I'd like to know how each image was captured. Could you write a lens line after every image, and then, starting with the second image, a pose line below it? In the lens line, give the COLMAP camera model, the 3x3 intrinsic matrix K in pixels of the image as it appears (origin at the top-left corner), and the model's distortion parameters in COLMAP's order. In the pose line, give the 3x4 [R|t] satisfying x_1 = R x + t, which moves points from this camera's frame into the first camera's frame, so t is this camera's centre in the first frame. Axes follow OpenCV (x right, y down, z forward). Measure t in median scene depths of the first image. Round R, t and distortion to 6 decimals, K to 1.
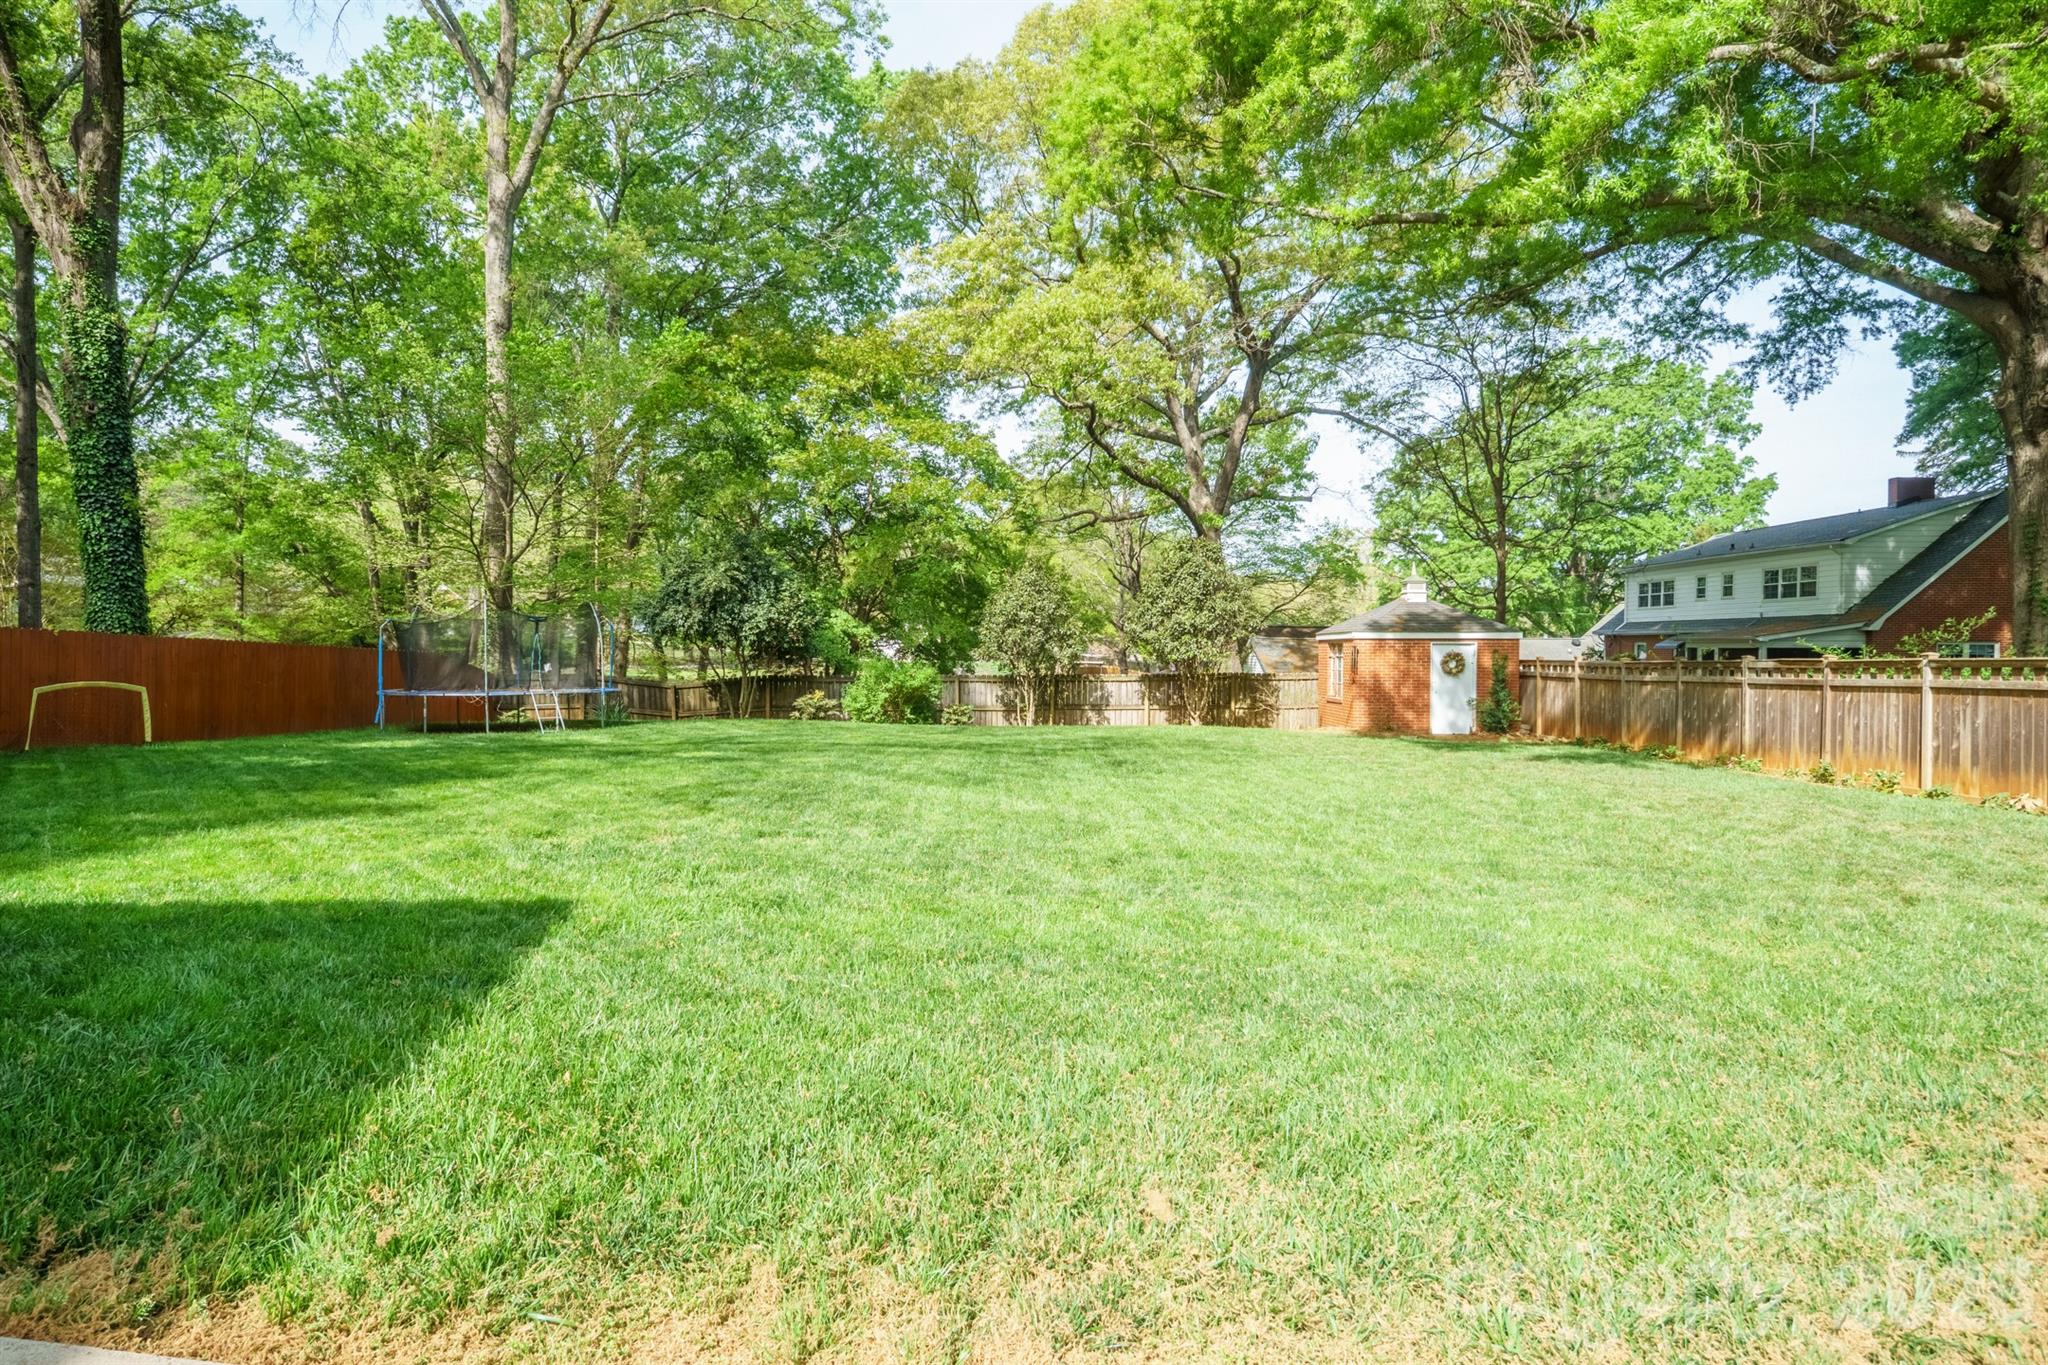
lens RADIAL K [[1161.5, 0, 1040.6], [0, 1161.5, 641.6], [0, 0, 1]] dist [0.008998, 0.000421]
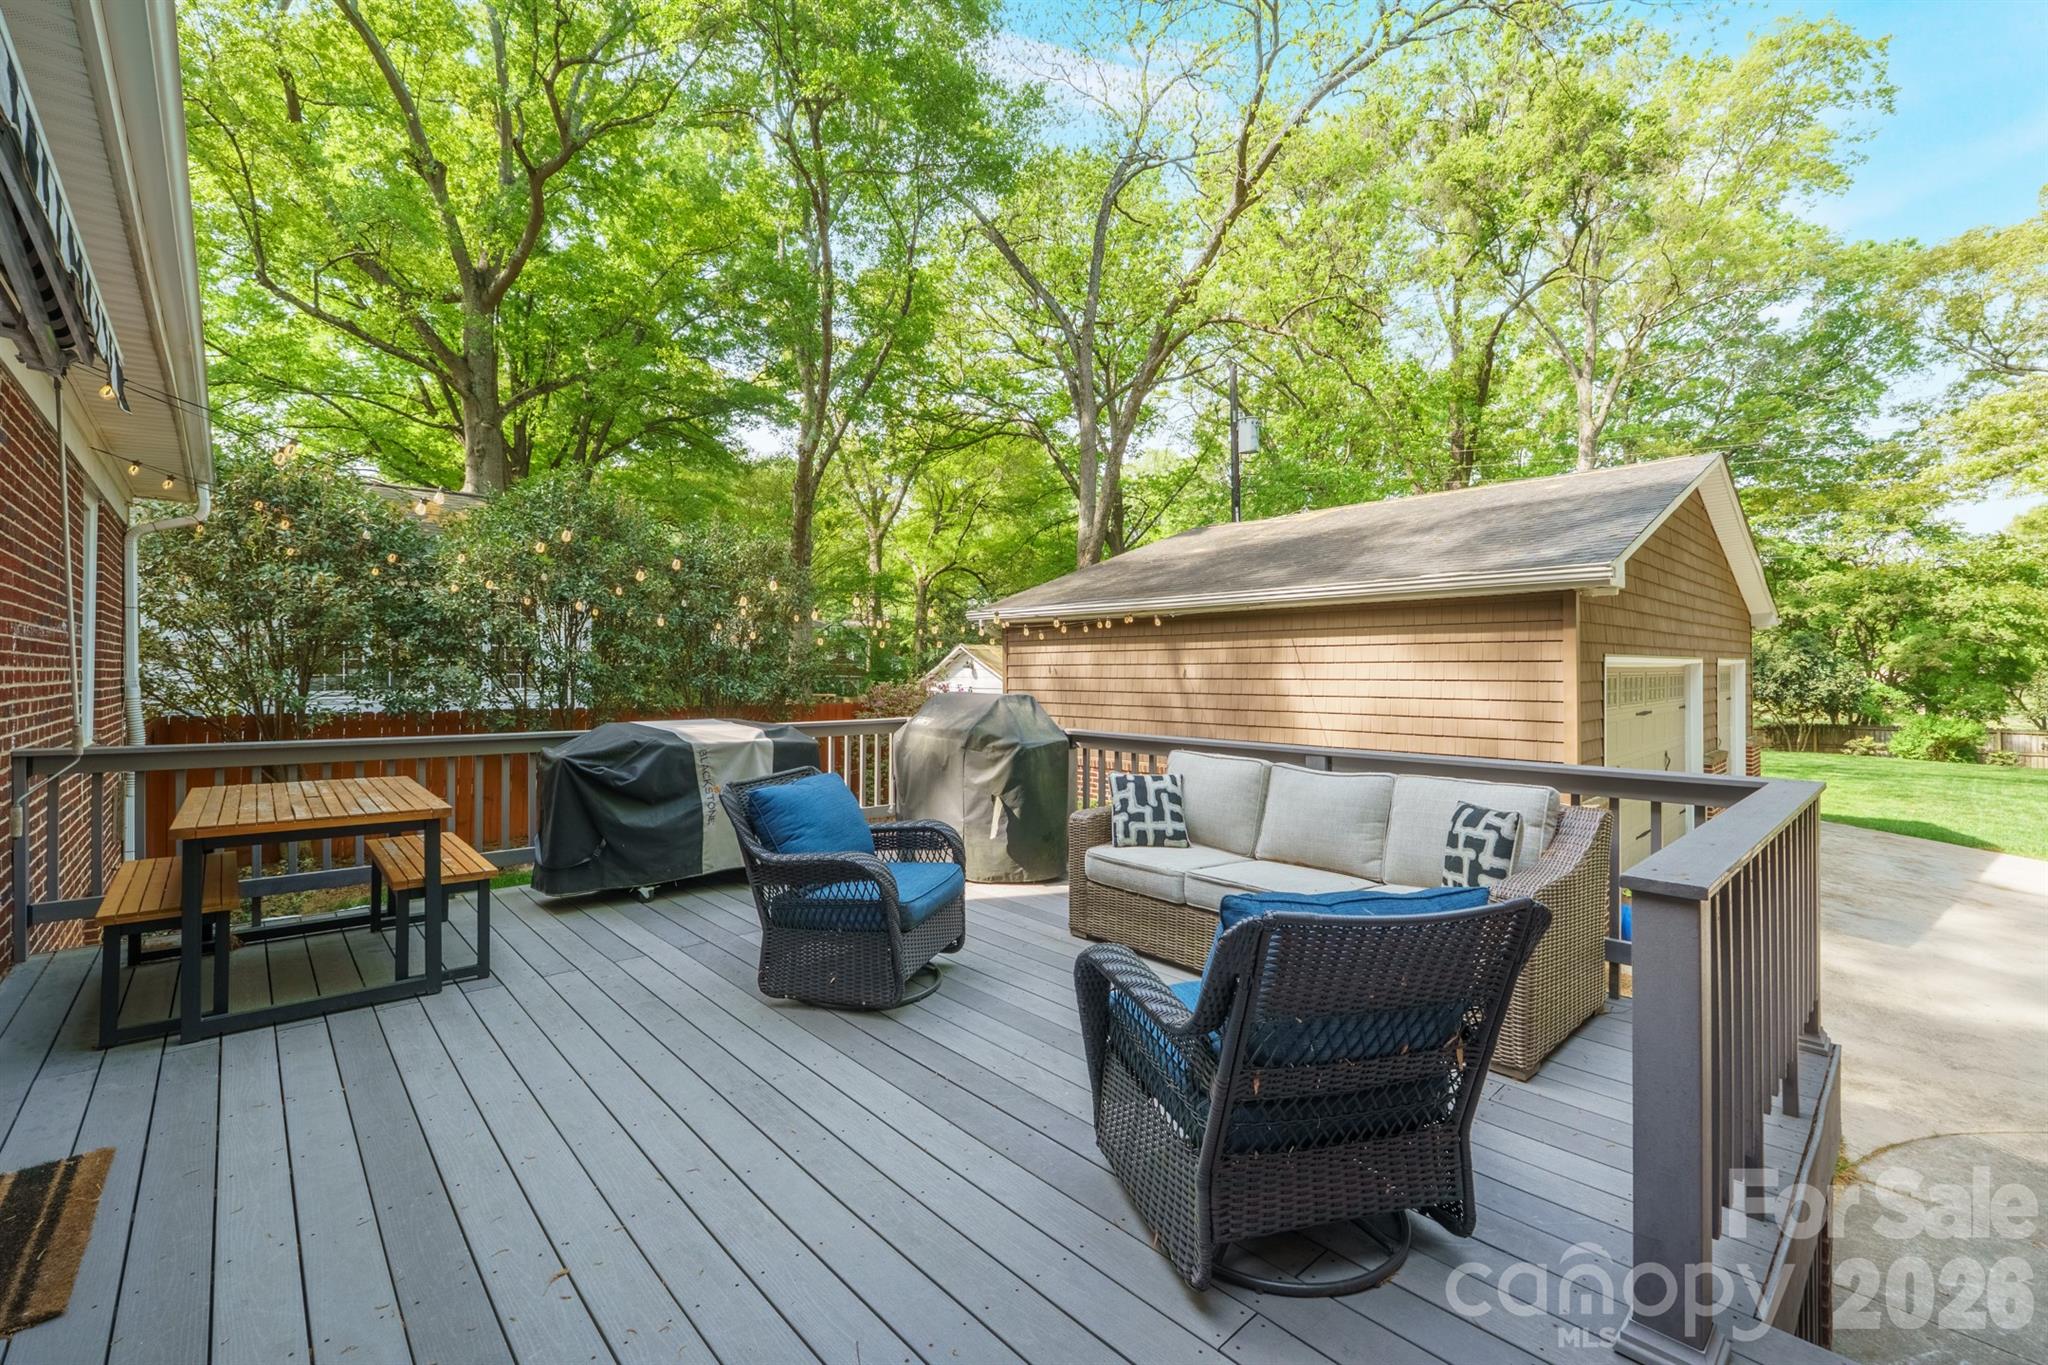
lens RADIAL K [[863.3, 0, 1043.6], [0, 863.3, 664.2], [0, 0, 1]] dist [-0.003876, -0.000560]
pose [[0.650773, -0.014672, -0.759130, -0.038753], [0.007655, 0.999889, -0.012763, -0.044771], [0.759234, 0.002494, 0.650813, -0.530587]]
